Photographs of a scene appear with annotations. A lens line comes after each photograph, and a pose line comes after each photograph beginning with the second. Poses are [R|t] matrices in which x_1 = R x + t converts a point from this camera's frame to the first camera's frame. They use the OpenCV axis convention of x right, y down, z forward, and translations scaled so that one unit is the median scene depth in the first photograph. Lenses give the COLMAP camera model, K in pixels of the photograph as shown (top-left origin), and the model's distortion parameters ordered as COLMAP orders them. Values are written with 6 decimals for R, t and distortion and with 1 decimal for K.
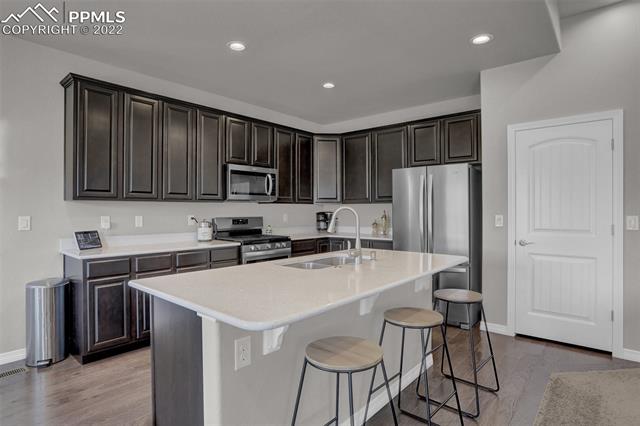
lens RADIAL K [[342.3, 0, 320.0], [0, 342.3, 213.0], [0, 0, 1]] dist [-0.001808, 0.000944]
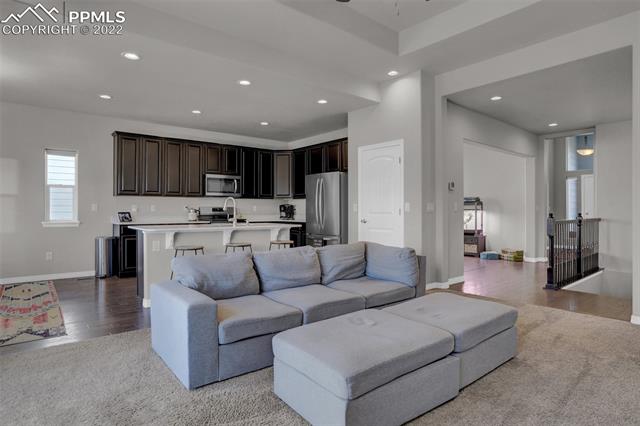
lens RADIAL K [[358.5, 0, 320.0], [0, 358.5, 213.0], [0, 0, 1]] dist [0.000681, -0.000197]
pose [[0.980687, 0.002376, -0.195570, 0.615791], [-0.002509, 0.999997, -0.000431, 0.043959], [0.195569, 0.000914, 0.980690, -0.588339]]
